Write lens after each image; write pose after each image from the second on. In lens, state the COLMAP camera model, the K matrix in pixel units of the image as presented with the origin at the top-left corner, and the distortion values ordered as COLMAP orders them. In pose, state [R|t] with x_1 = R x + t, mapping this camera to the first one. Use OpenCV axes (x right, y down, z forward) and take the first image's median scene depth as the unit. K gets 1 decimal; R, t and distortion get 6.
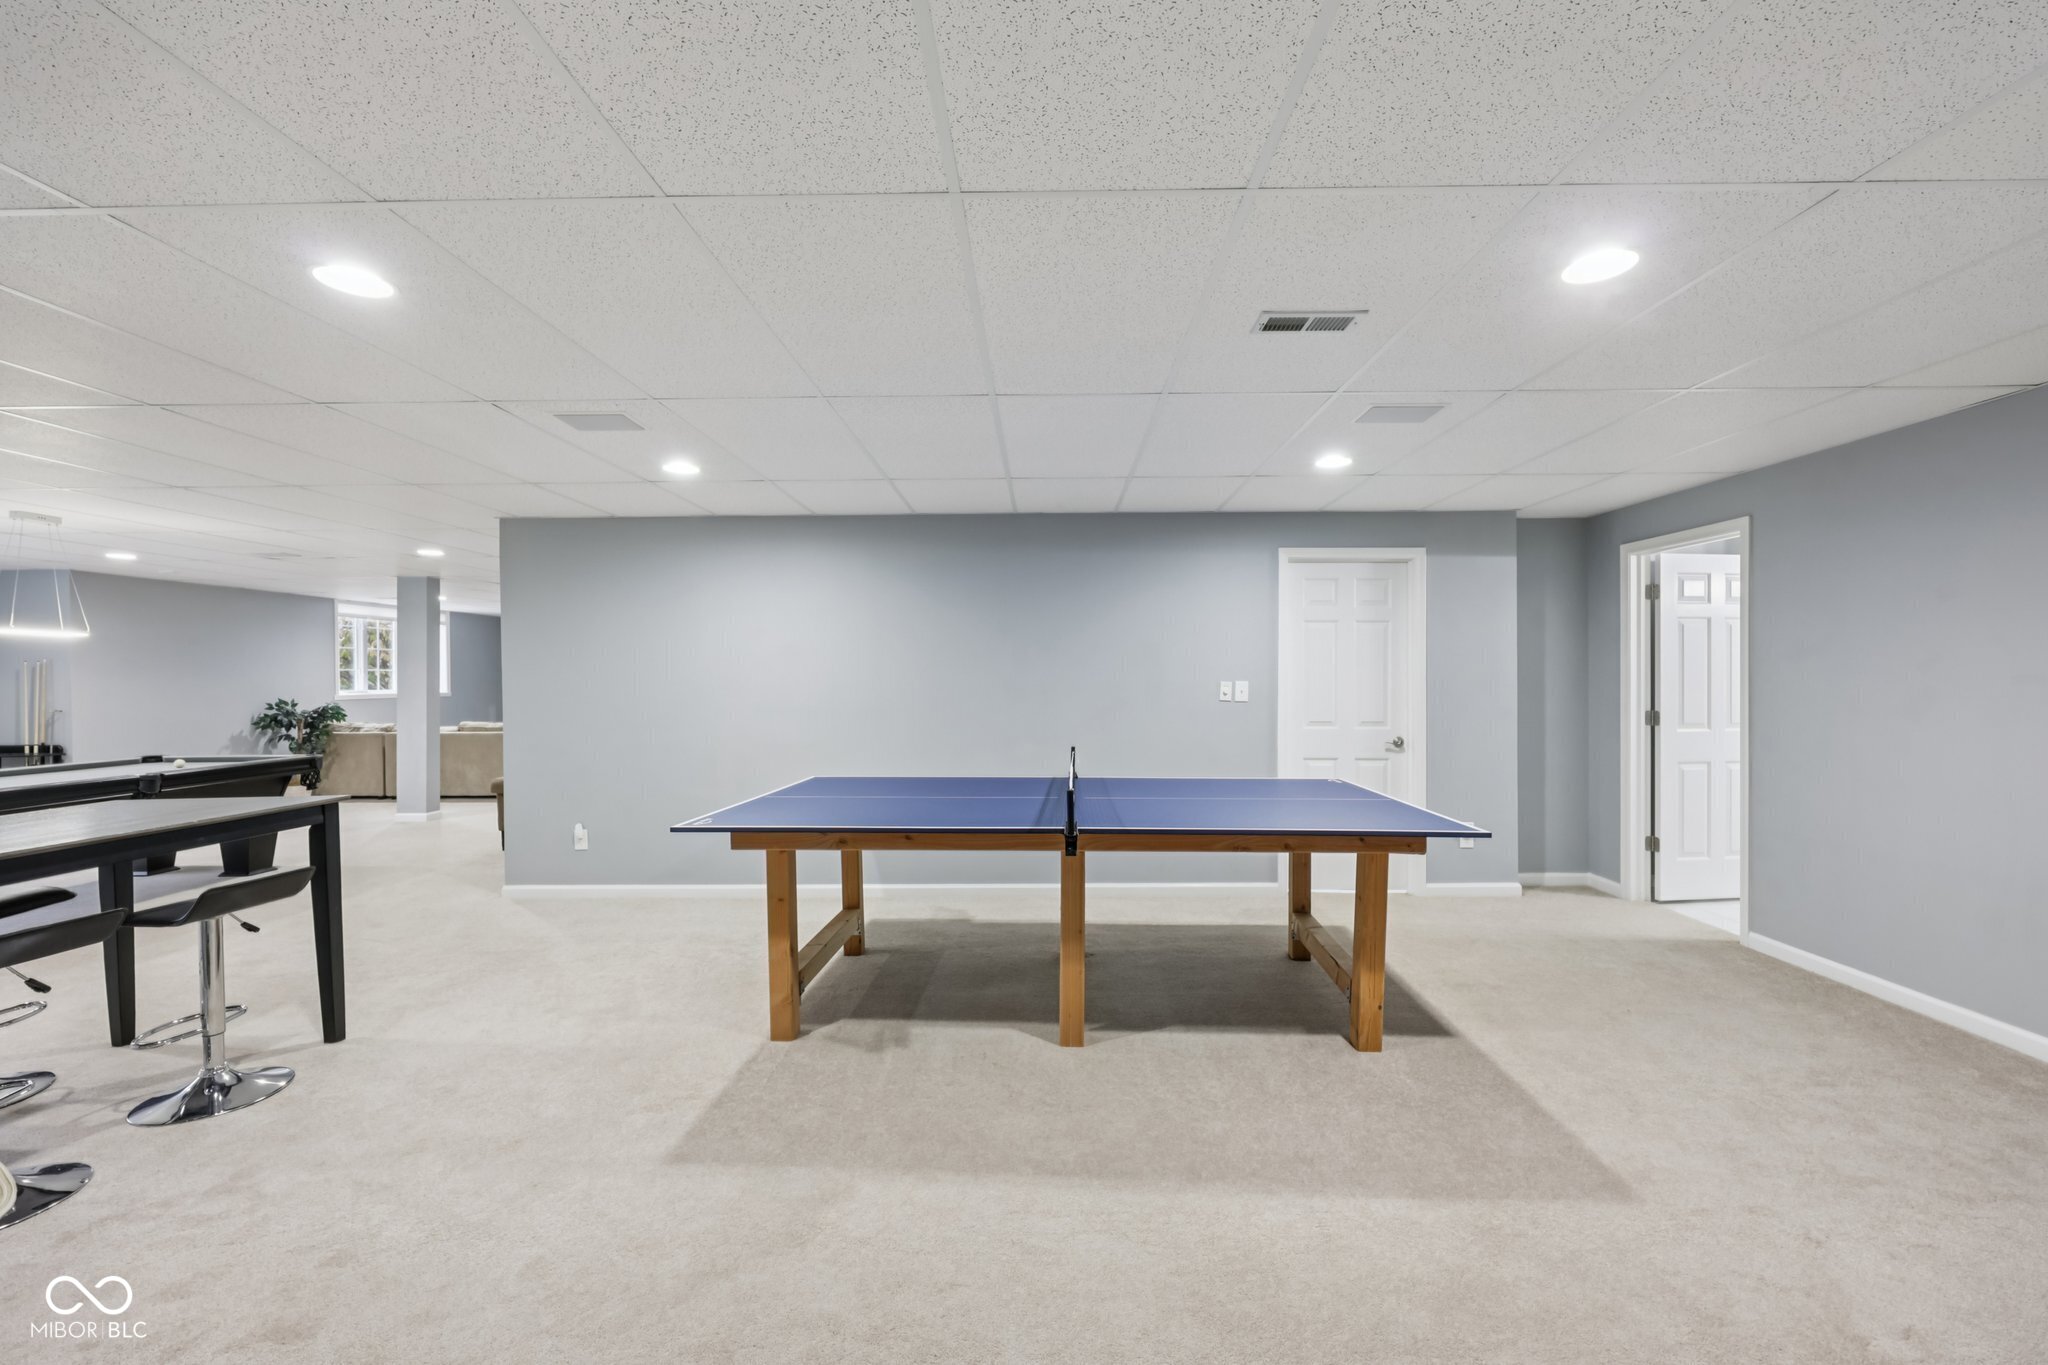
lens RADIAL K [[824.2, 0, 1020.2], [0, 824.2, 686.3], [0, 0, 1]] dist [-0.002017, 0.001030]
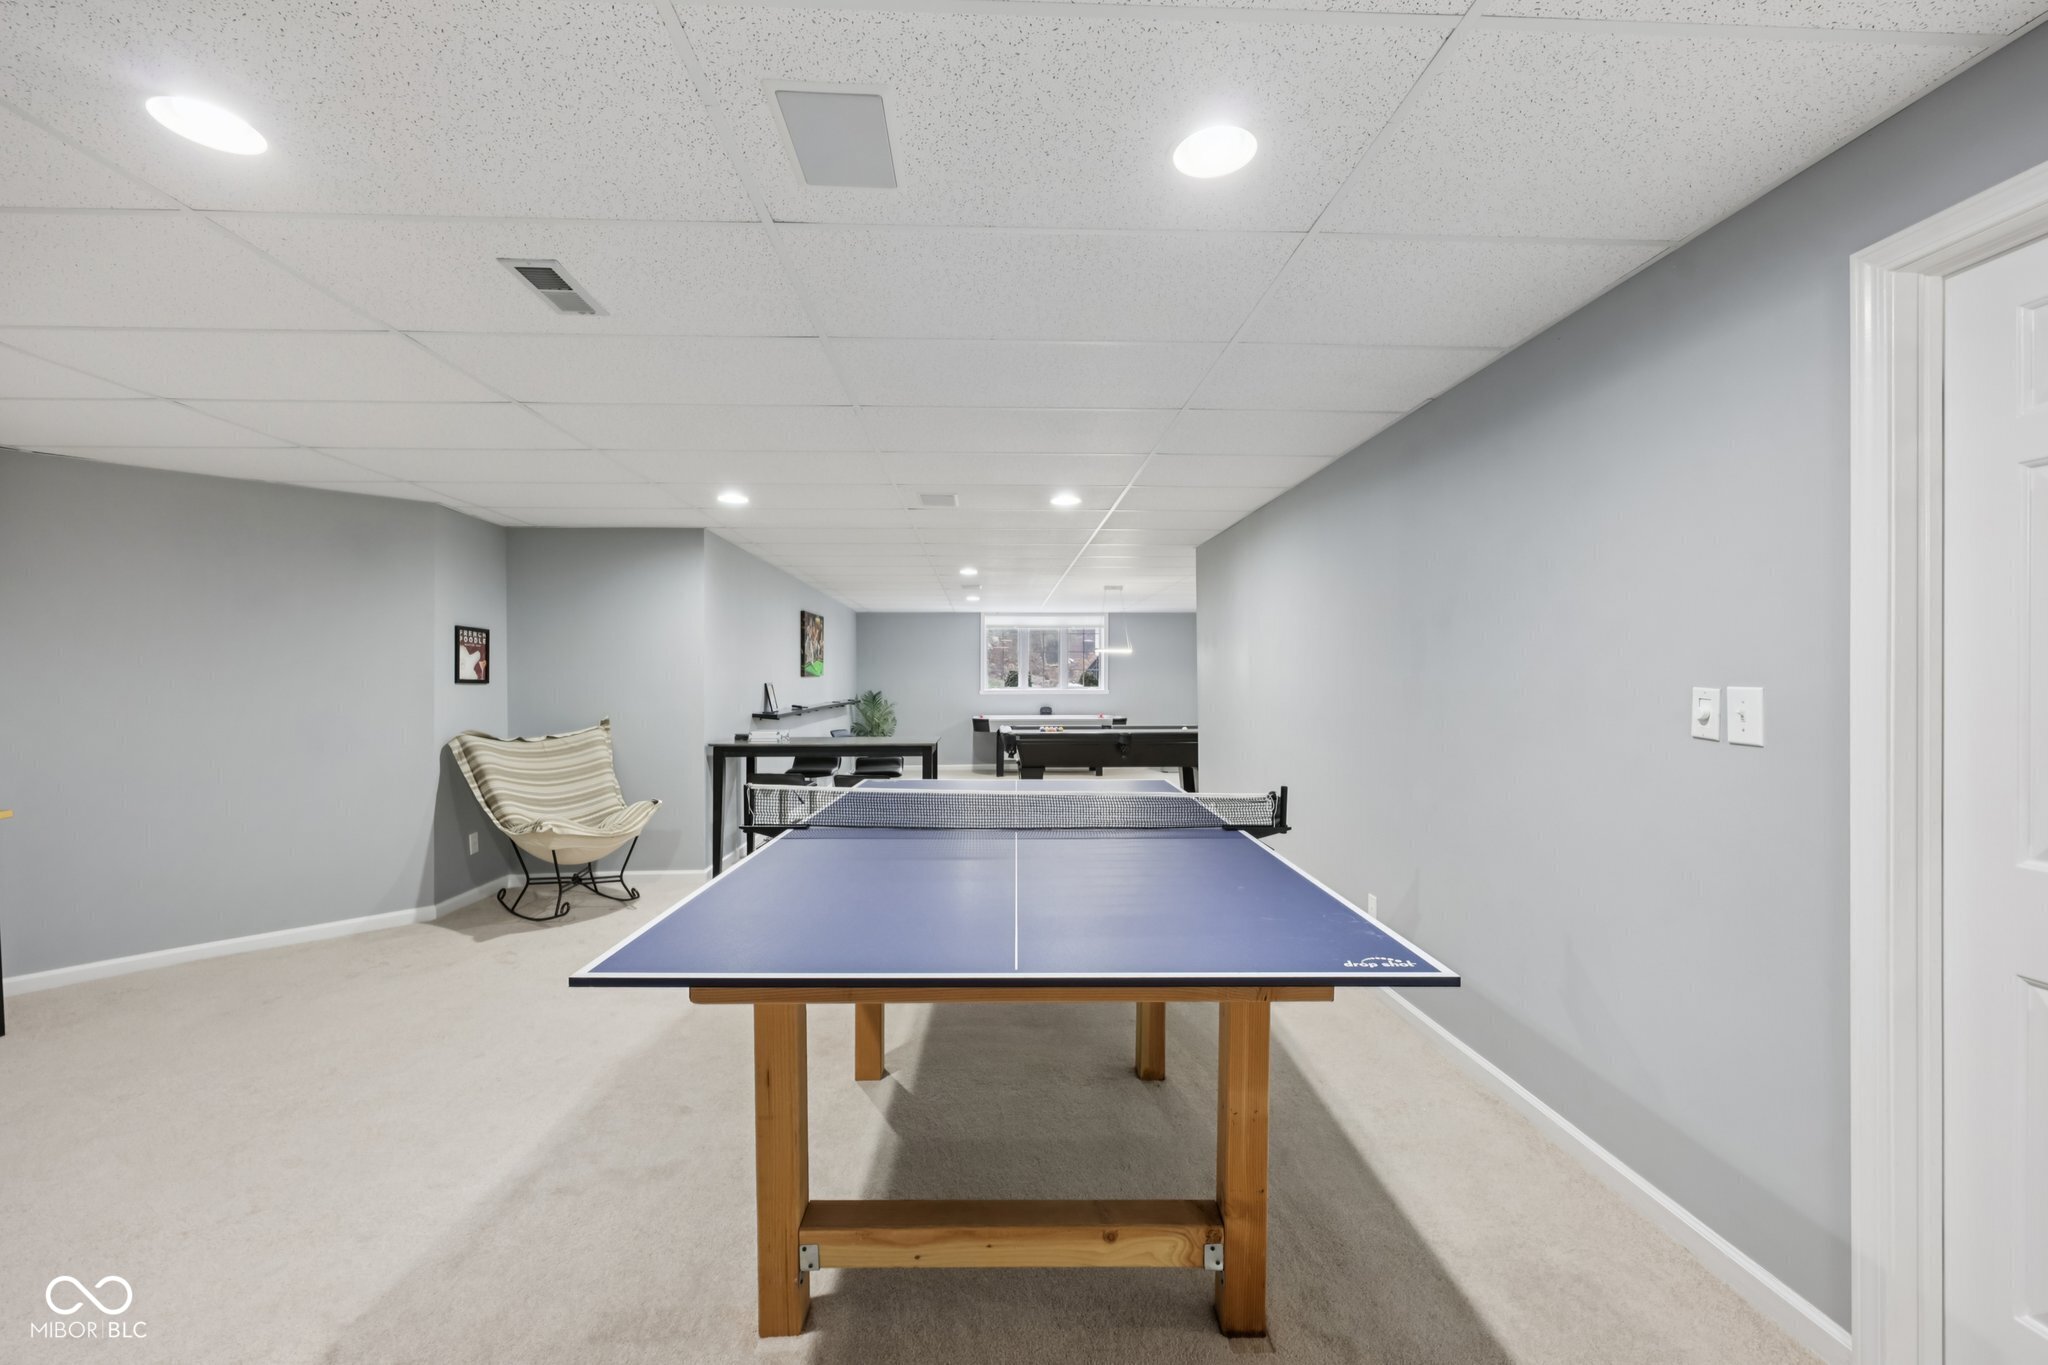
lens RADIAL K [[824.2, 0, 1023.1], [0, 824.2, 671.0], [0, 0, 1]] dist [-0.002017, 0.001030]
pose [[0.075806, -0.011119, -0.997061, 0.352276], [-0.010958, 0.999868, -0.011984, 0.002603], [0.997062, 0.011835, 0.075674, 0.344482]]
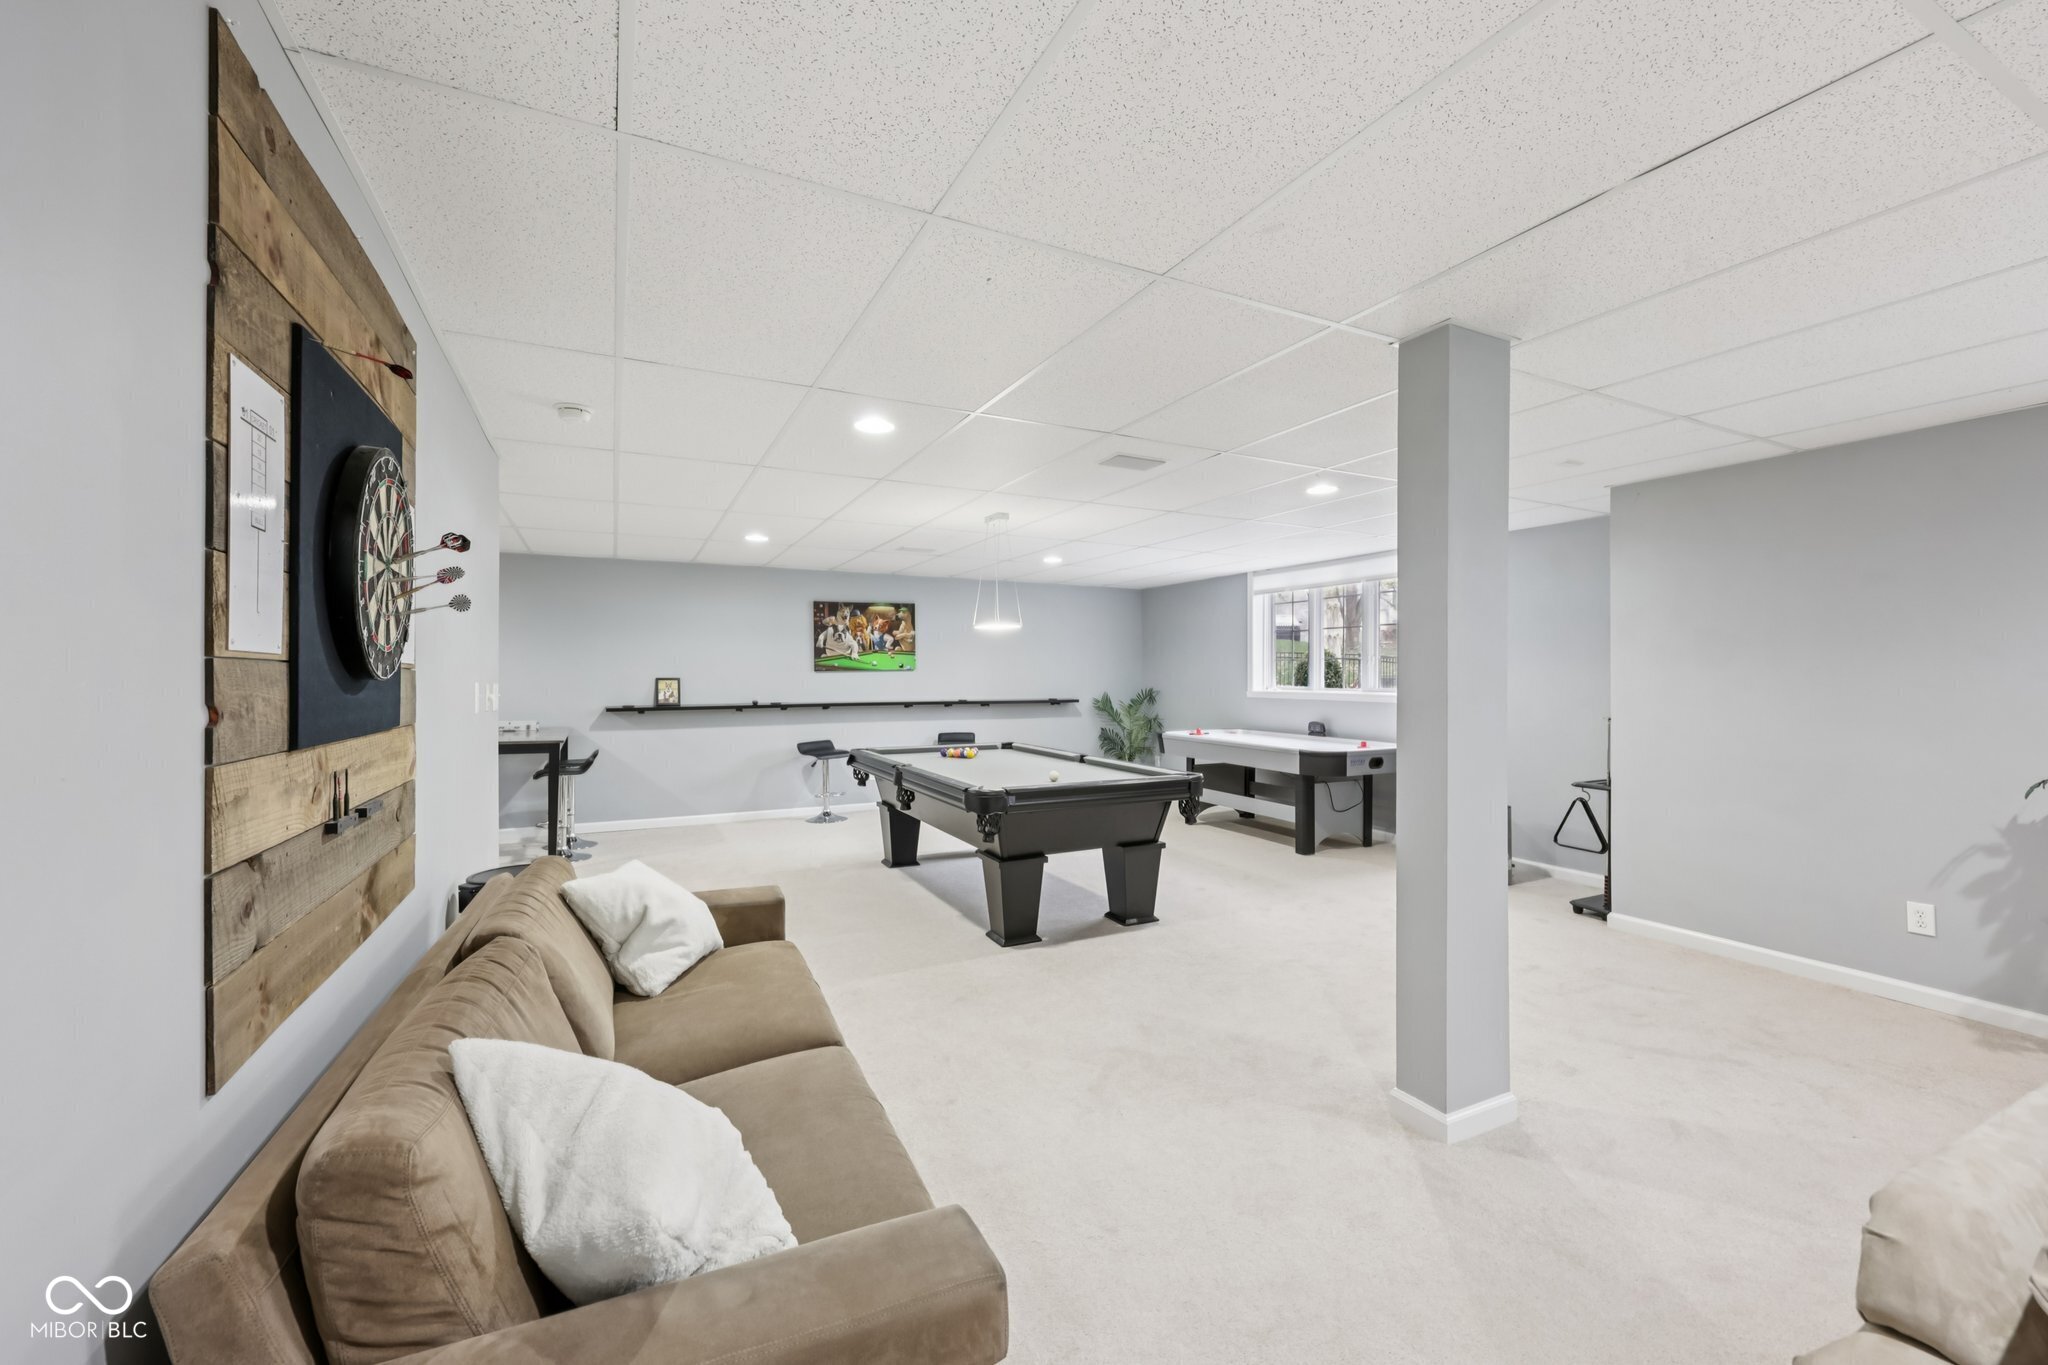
lens RADIAL K [[824.2, 0, 1042.3], [0, 824.2, 669.6], [0, 0, 1]] dist [-0.002017, 0.001030]
pose [[-0.874193, -0.003542, -0.485565, -0.380729], [-0.006198, 0.999973, 0.003865, -0.006400], [0.485539, 0.006389, -0.874192, 1.049896]]
